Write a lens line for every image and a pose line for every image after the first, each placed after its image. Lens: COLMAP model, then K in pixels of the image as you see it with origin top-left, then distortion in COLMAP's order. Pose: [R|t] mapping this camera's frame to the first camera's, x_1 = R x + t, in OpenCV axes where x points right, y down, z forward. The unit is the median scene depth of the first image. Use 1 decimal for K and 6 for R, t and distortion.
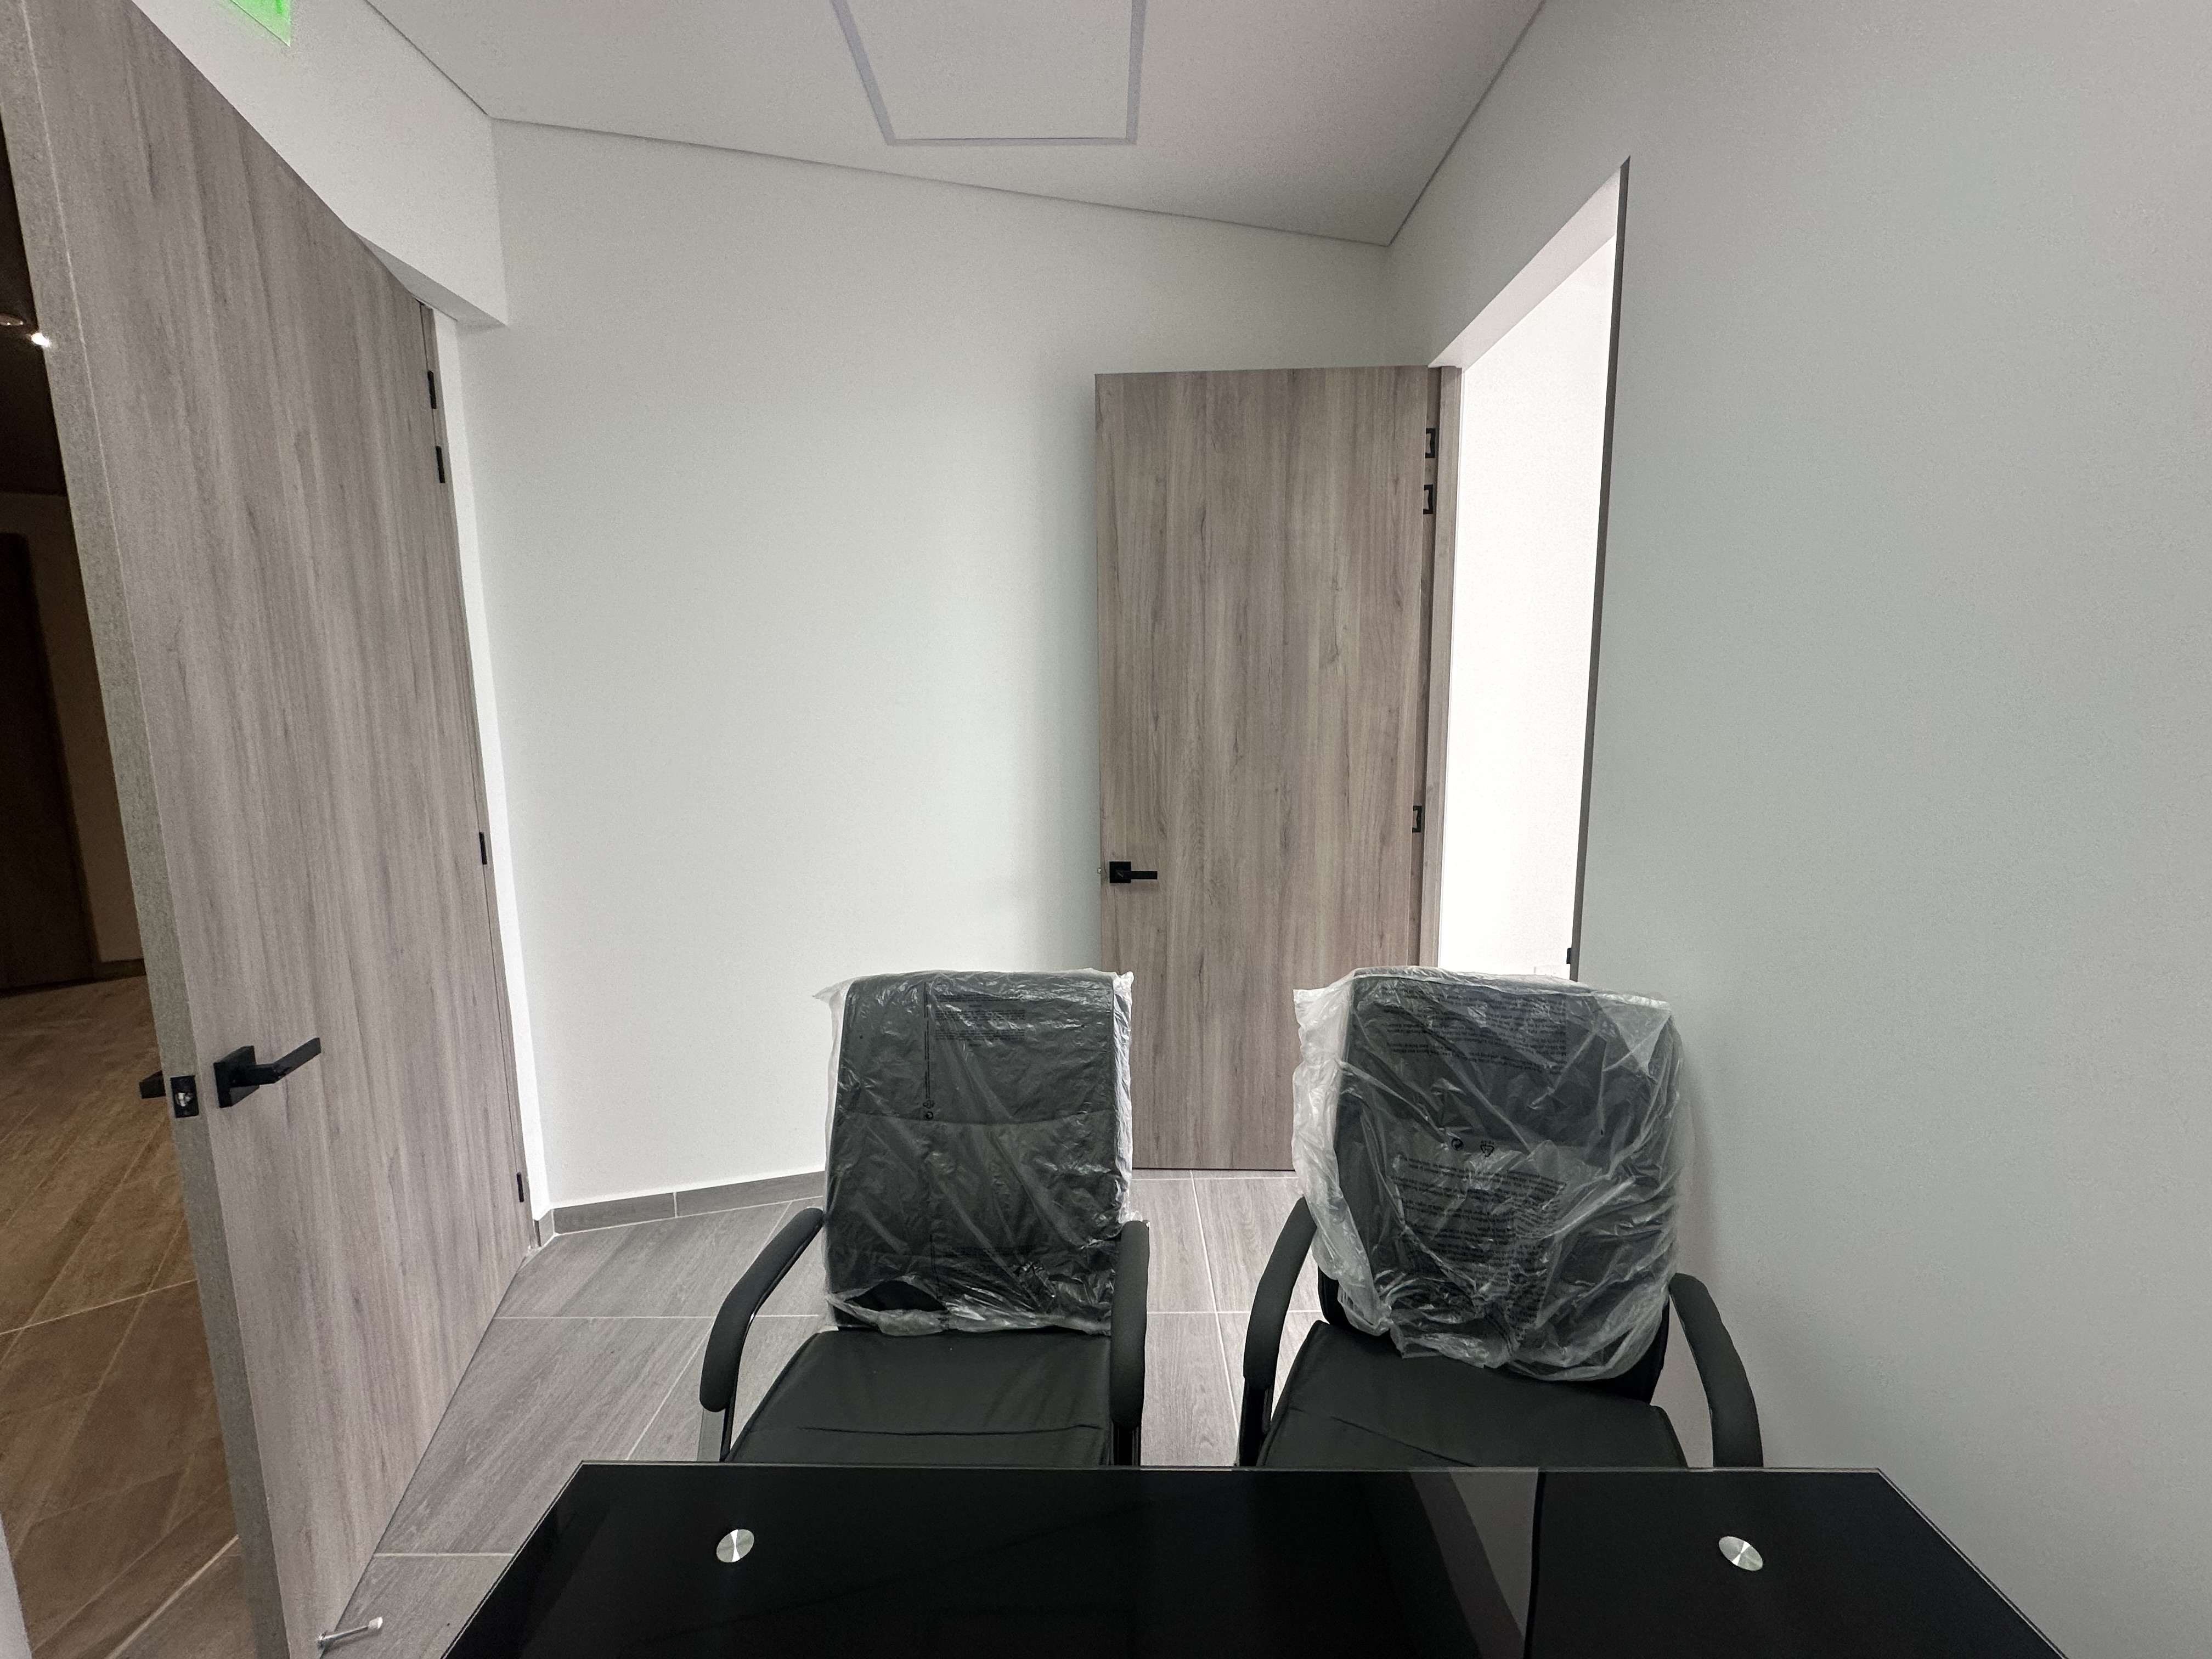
lens RADIAL K [[881.3, 0, 1106.9], [0, 881.3, 826.9], [0, 0, 1]] dist [-0.005480, 0.001782]
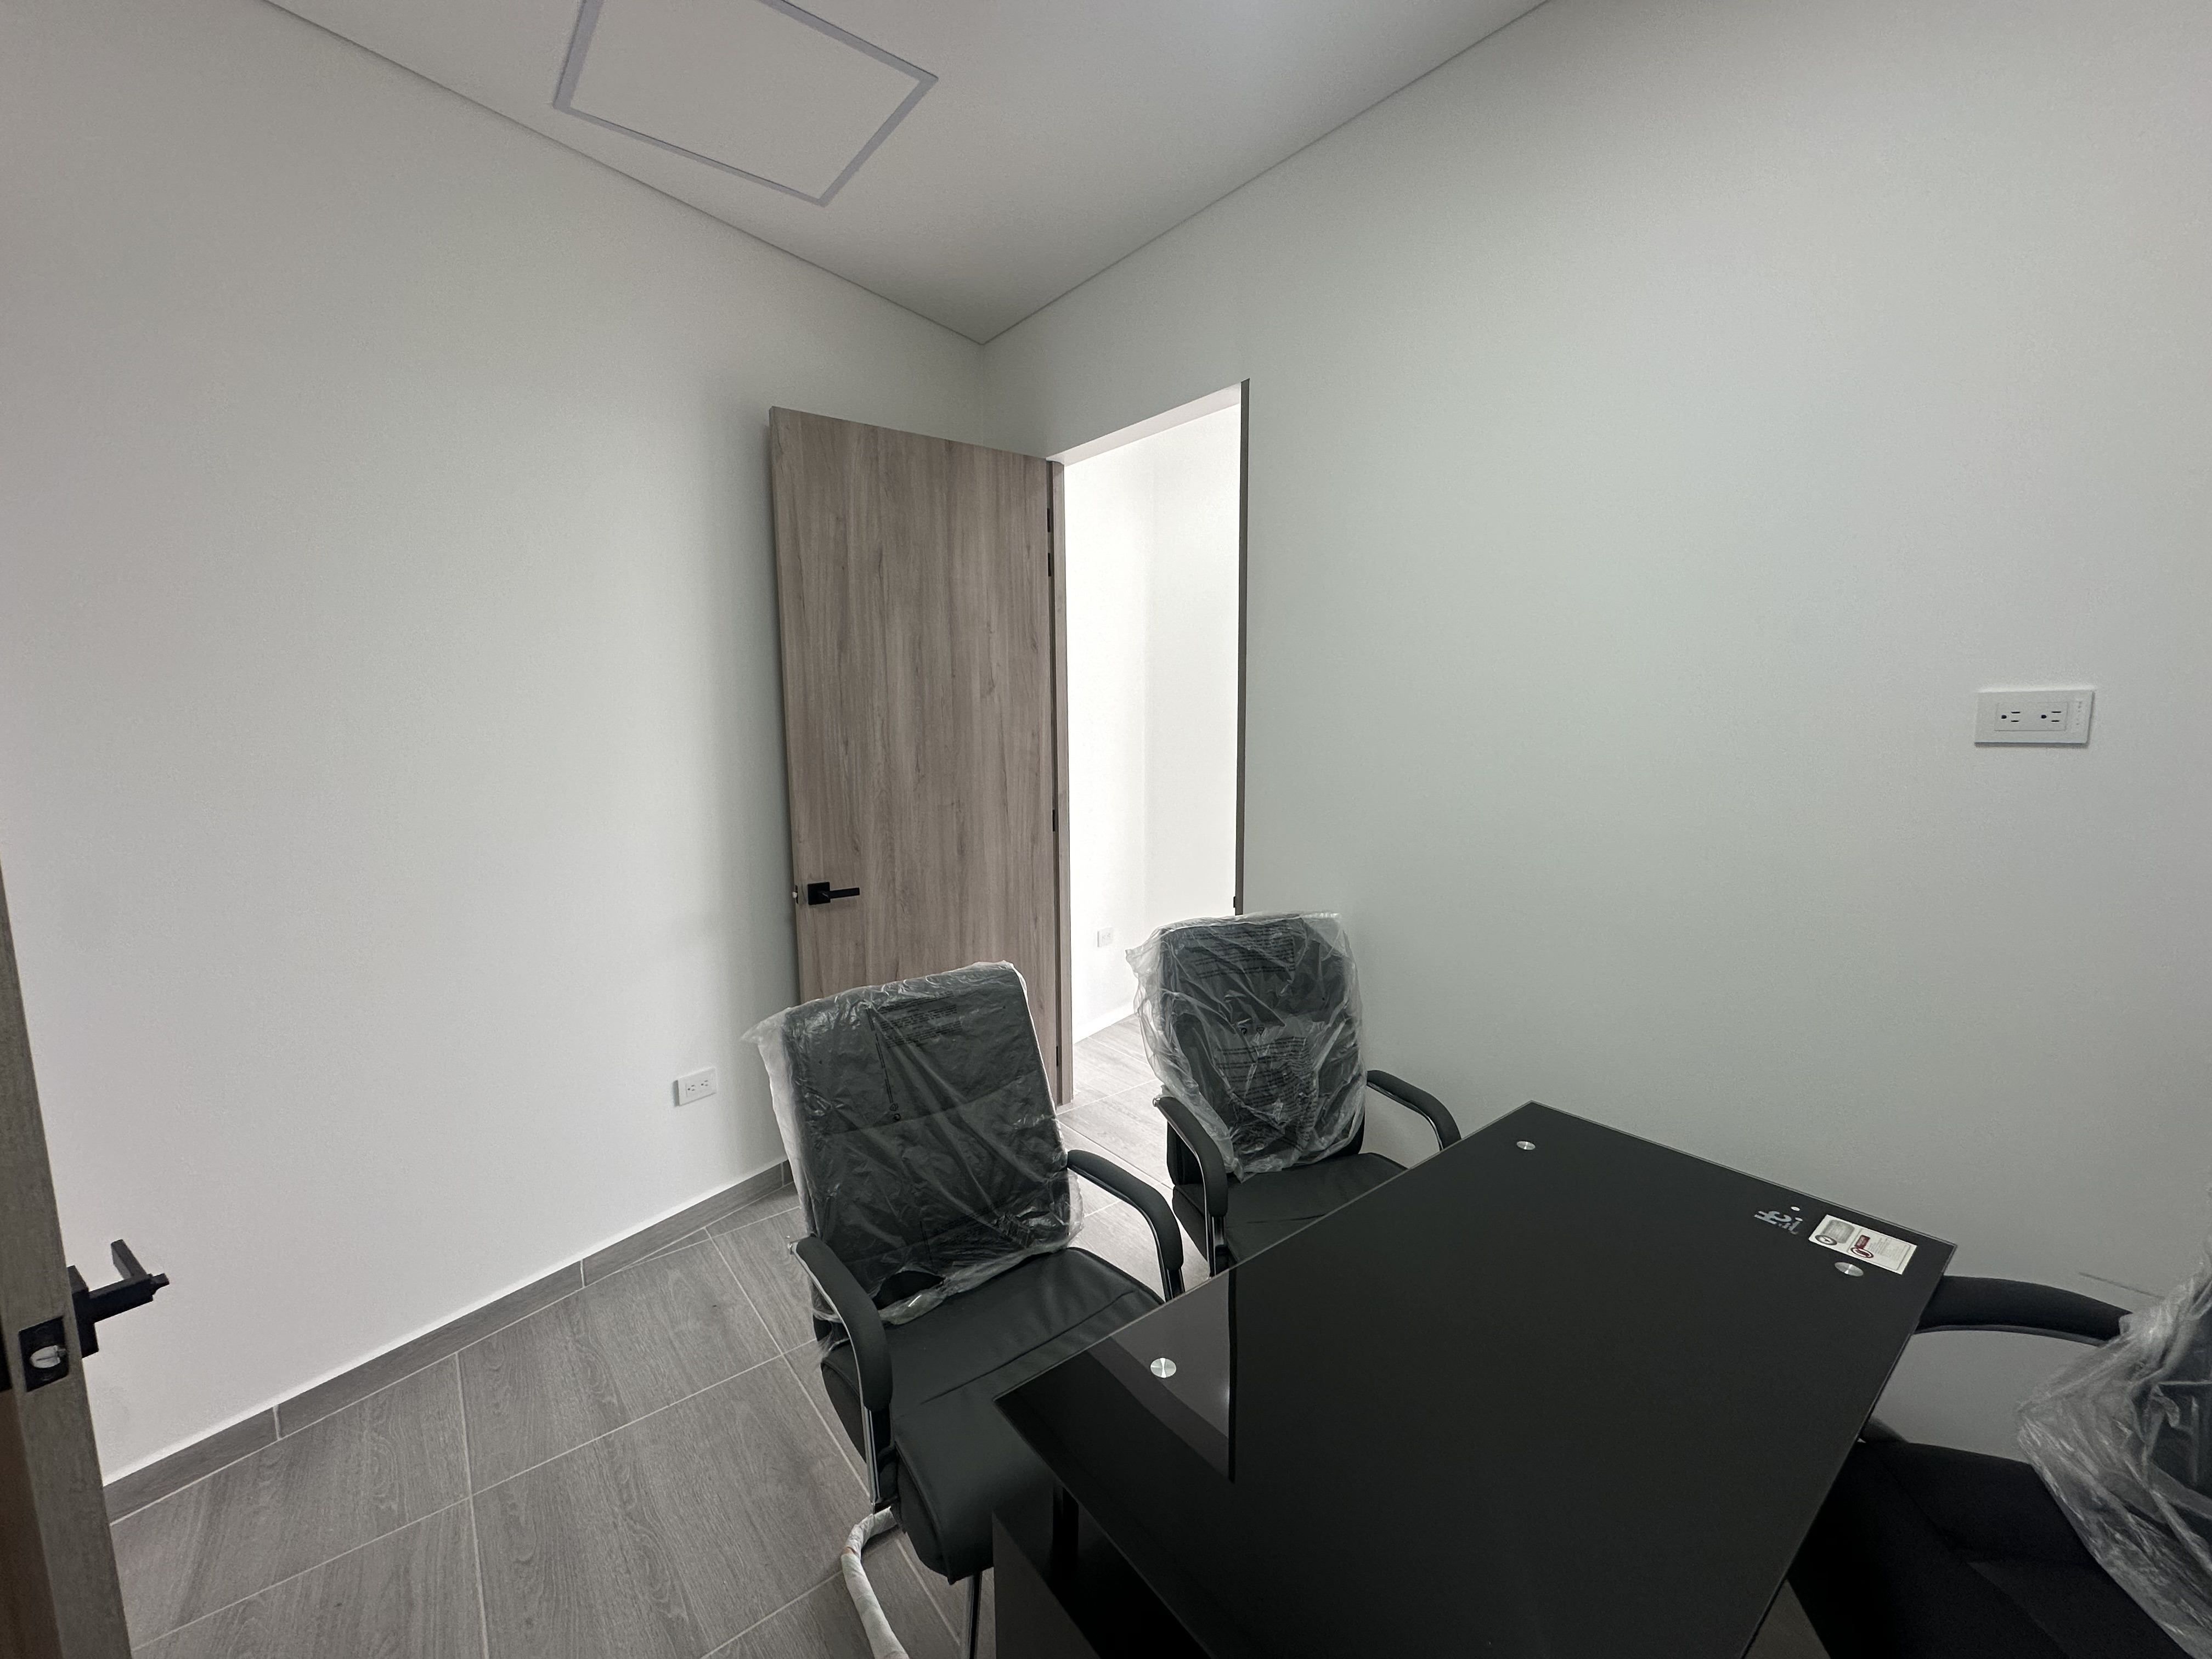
lens RADIAL K [[881.3, 0, 1106.9], [0, 881.3, 826.9], [0, 0, 1]] dist [-0.005480, 0.001782]
pose [[0.778676, -0.076785, 0.622710, -0.385259], [0.086320, 0.996156, 0.014893, -0.012836], [-0.621460, 0.042156, 0.782311, -0.013719]]
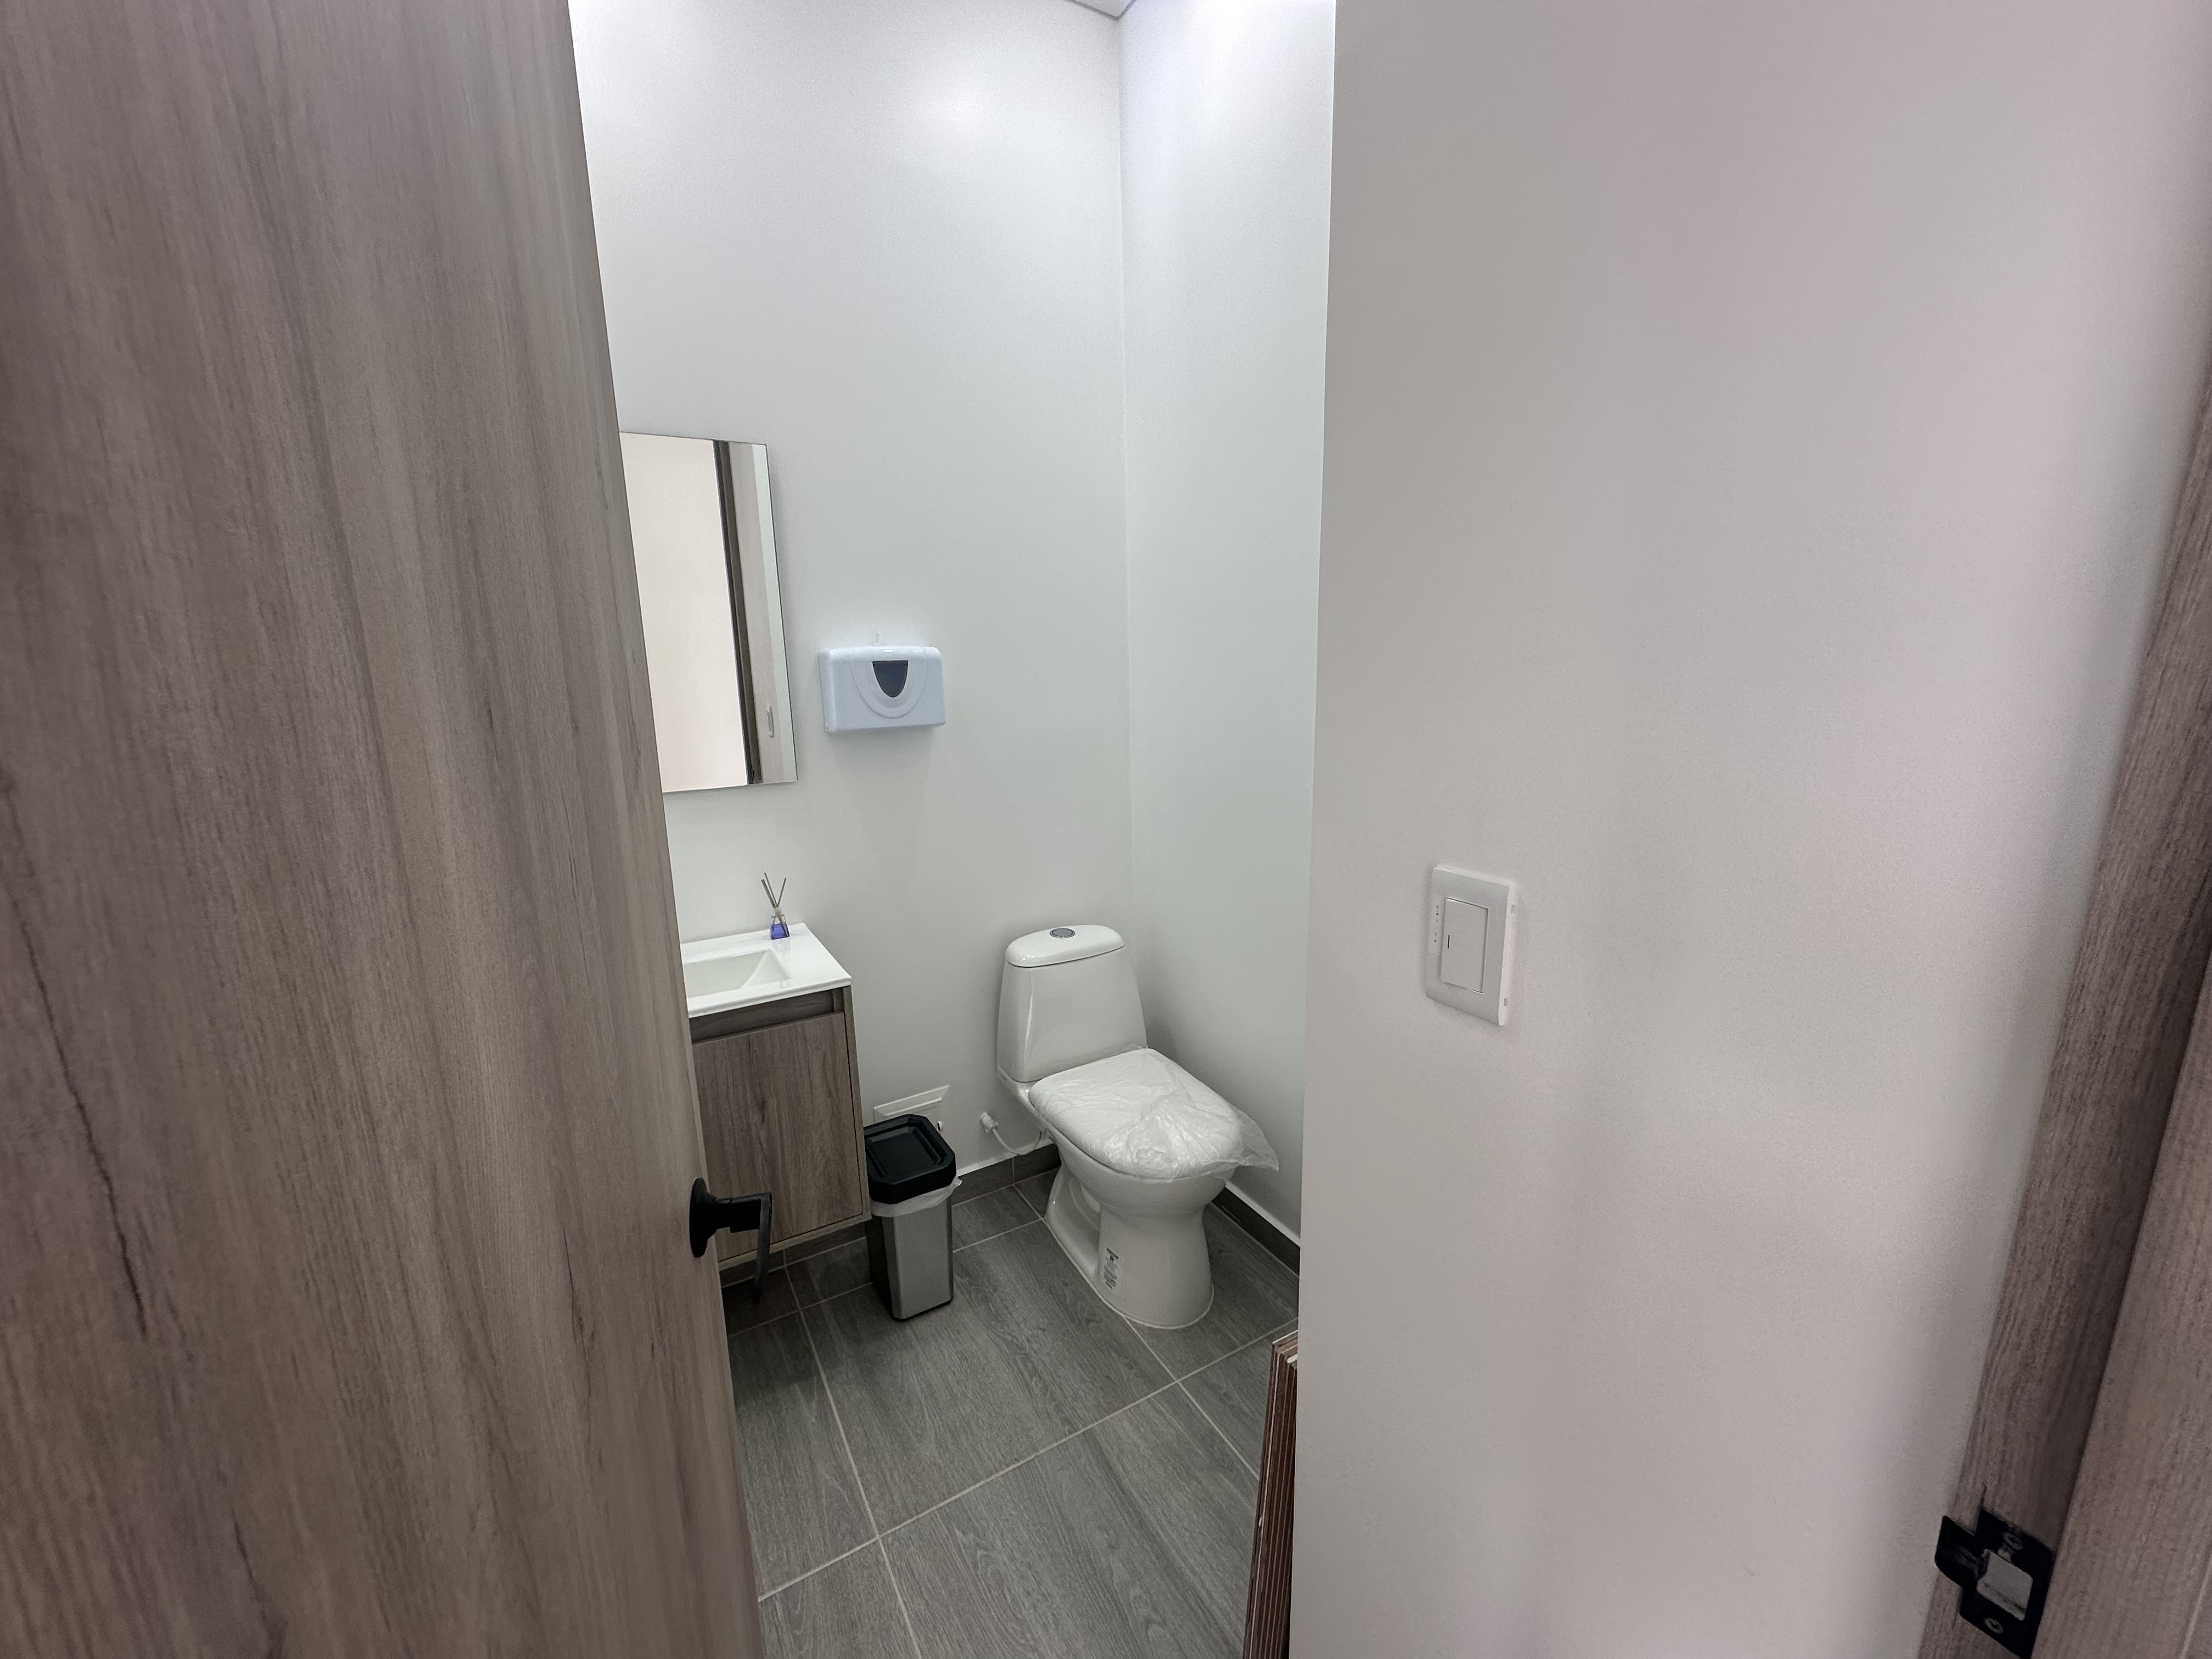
lens RADIAL K [[881.3, 0, 1106.9], [0, 881.3, 826.9], [0, 0, 1]] dist [-0.005480, 0.001782]
pose [[-0.858608, 0.126799, -0.496704, -0.035805], [-0.048109, 0.944719, 0.324332, -0.175032], [0.510370, 0.302370, -0.805043, 1.285001]]
